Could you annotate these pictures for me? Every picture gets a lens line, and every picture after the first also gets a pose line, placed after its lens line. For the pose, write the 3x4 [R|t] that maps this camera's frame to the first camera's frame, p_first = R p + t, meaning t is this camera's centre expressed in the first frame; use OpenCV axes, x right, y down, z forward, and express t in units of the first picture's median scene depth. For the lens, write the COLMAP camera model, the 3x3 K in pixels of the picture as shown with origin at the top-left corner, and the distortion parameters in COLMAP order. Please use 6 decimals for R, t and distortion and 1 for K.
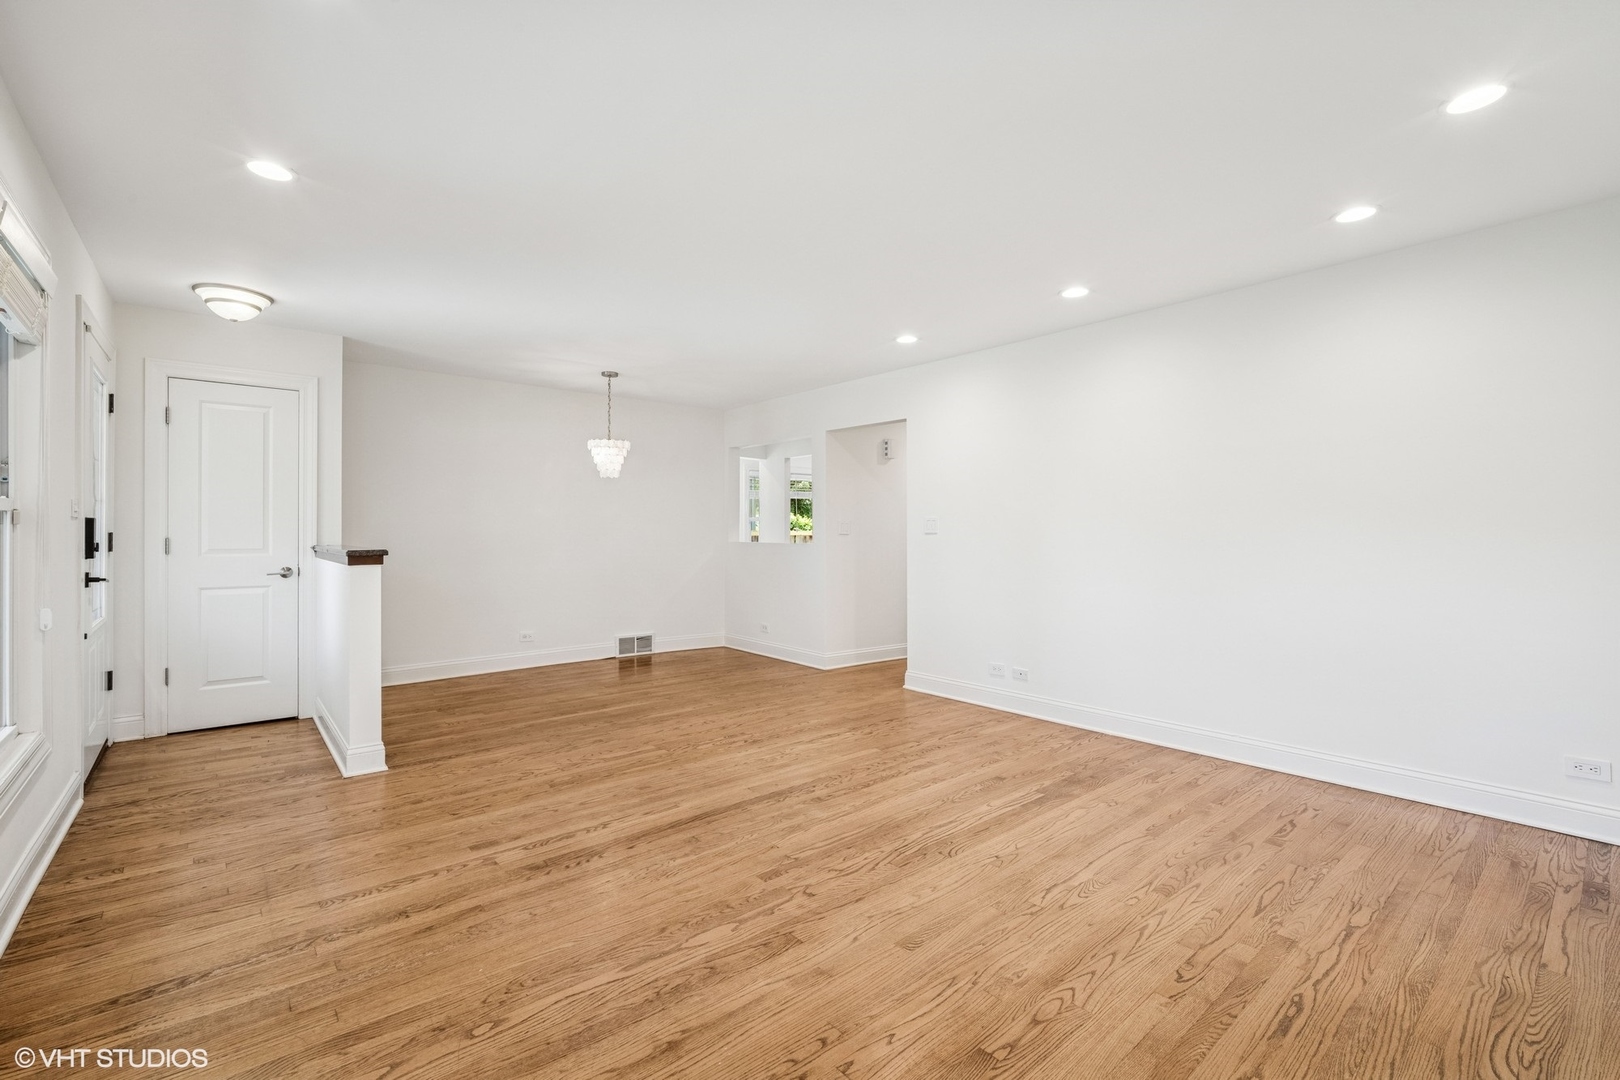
lens RADIAL K [[705.8, 0, 796.6], [0, 705.8, 542.2], [0, 0, 1]] dist [-0.013801, 0.003639]
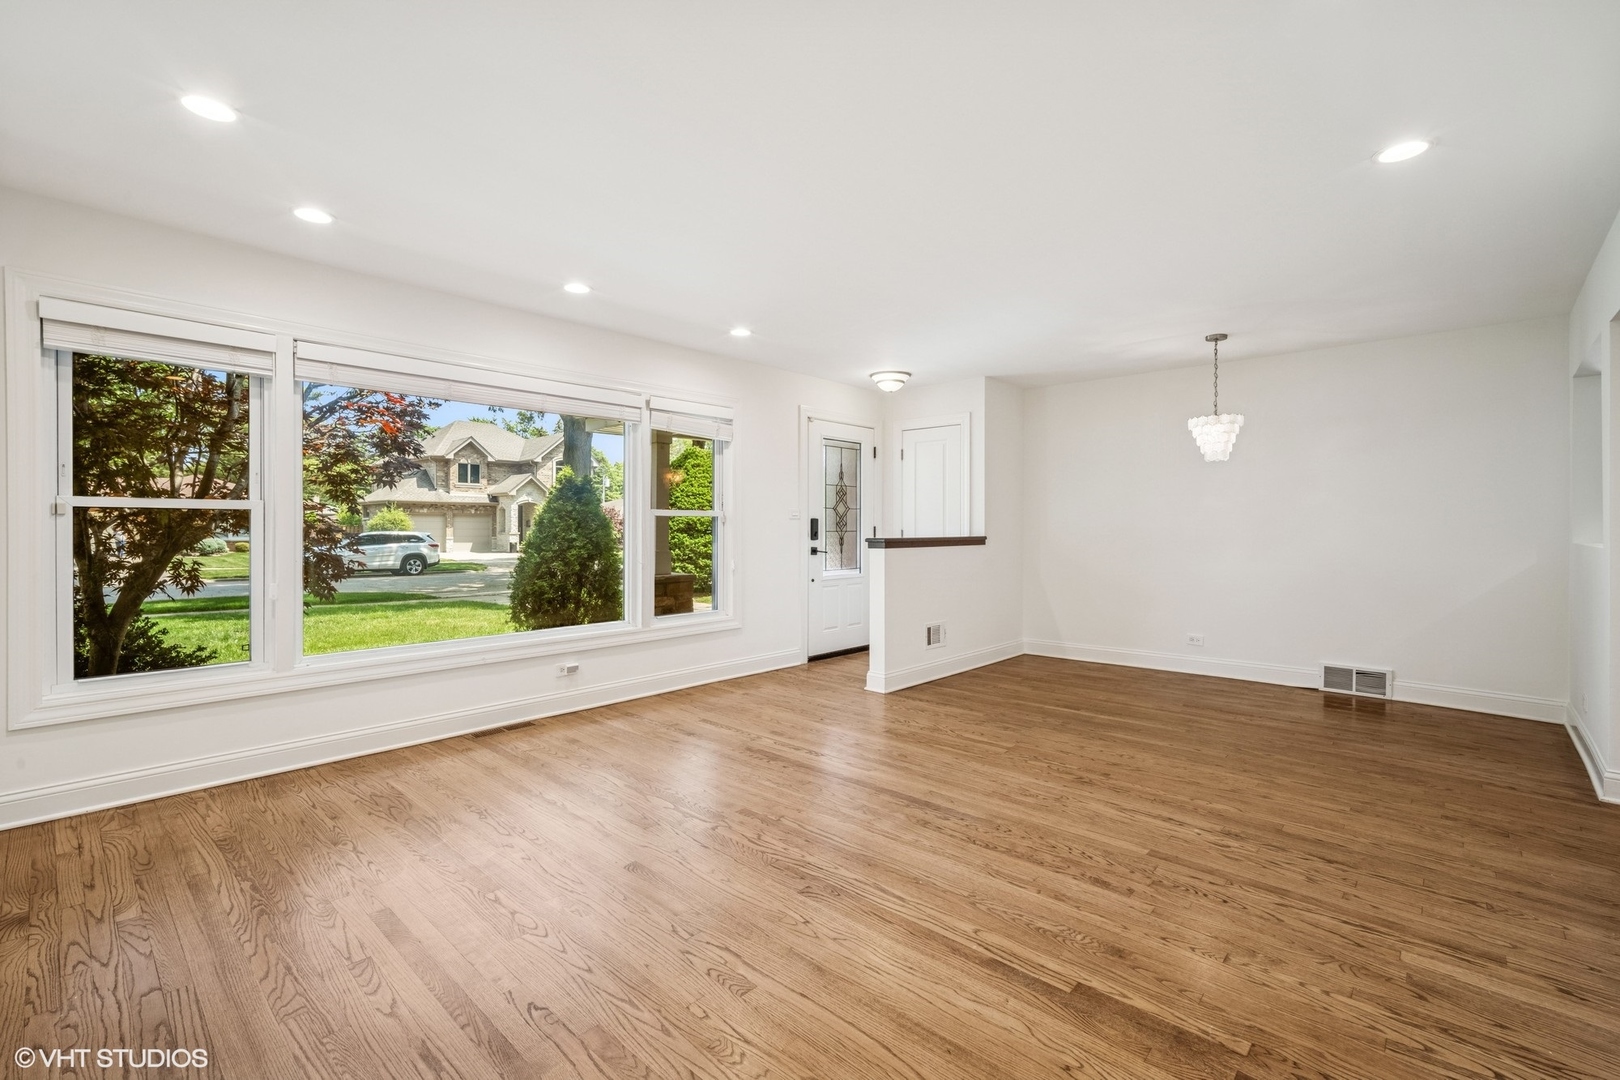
lens RADIAL K [[705.8, 0, 804.6], [0, 705.8, 528.8], [0, 0, 1]] dist [-0.013801, 0.003639]
pose [[0.125360, 0.001421, -0.992110, 0.865431], [-0.015276, 0.999883, -0.000498, -0.004806], [0.991994, 0.015218, 0.125367, 0.706782]]
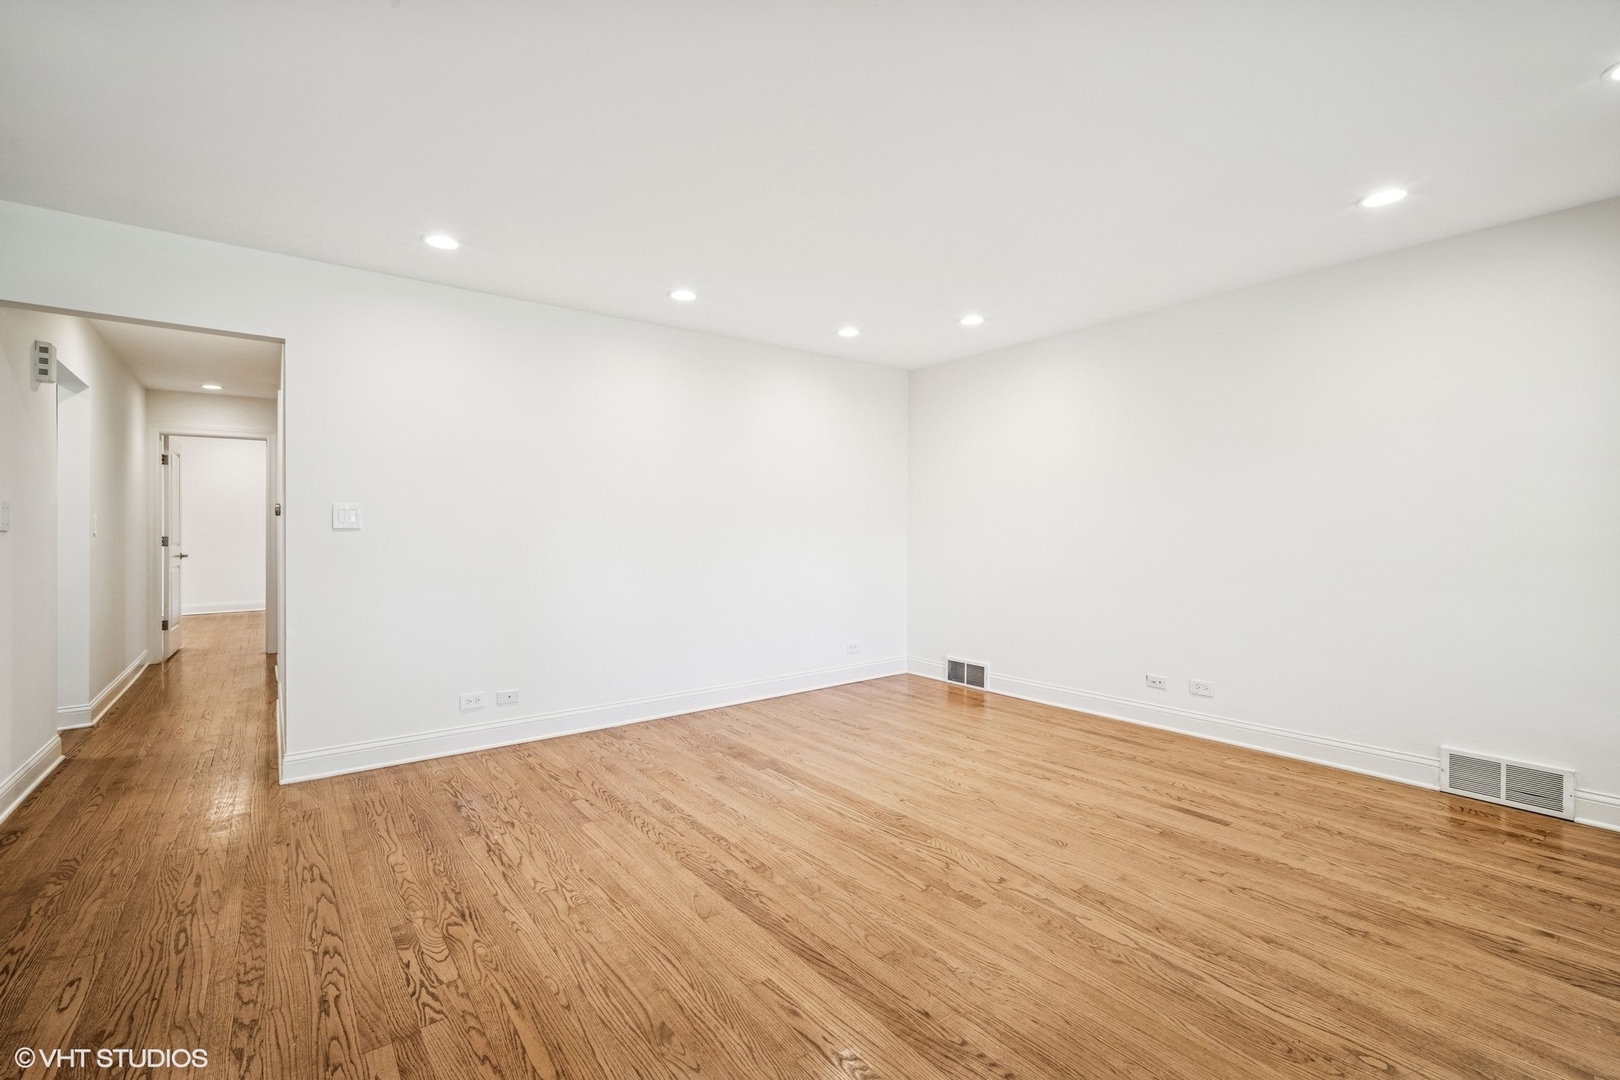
lens RADIAL K [[705.8, 0, 814.4], [0, 705.8, 526.6], [0, 0, 1]] dist [-0.013801, 0.003639]
pose [[0.031193, 0.001603, 0.999512, -0.719382], [0.011969, 0.999926, -0.001977, -0.010250], [-0.999442, 0.012025, 0.031172, 0.878093]]
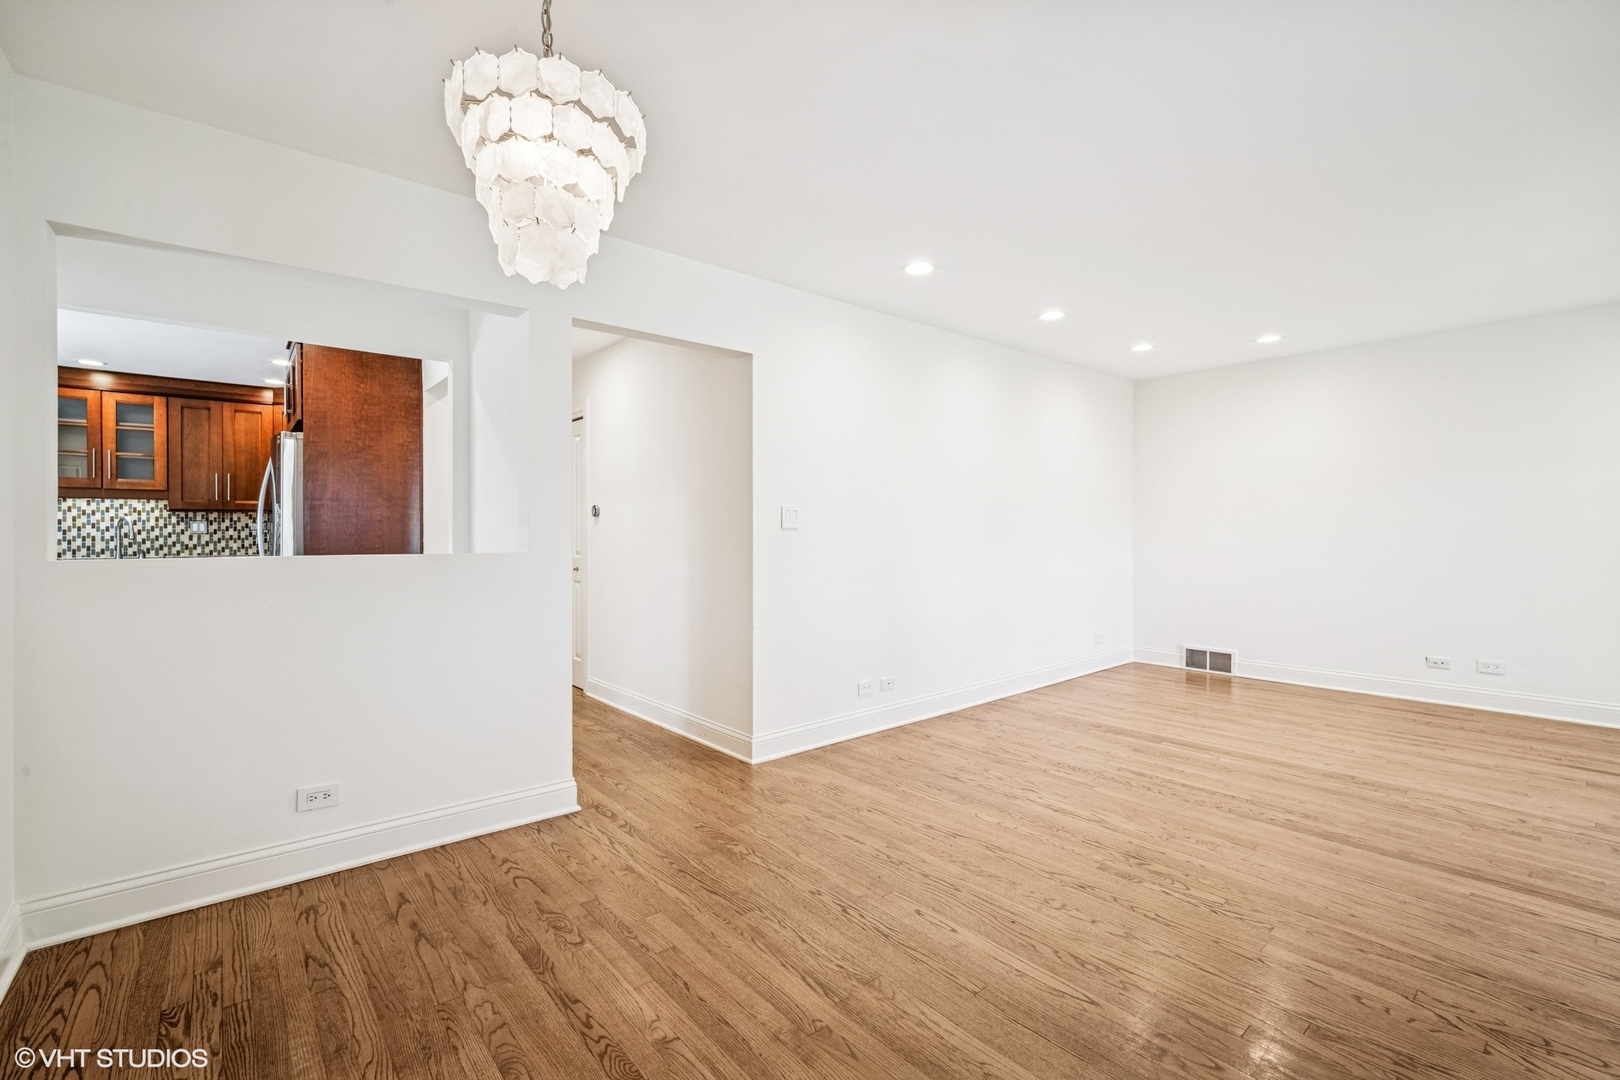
lens RADIAL K [[705.8, 0, 806.4], [0, 705.8, 529.5], [0, 0, 1]] dist [-0.013801, 0.003639]
pose [[-0.002978, -0.000949, 0.999995, -0.842180], [0.017859, 0.999840, 0.001002, -0.018795], [-0.999836, 0.017862, -0.002961, 1.588252]]
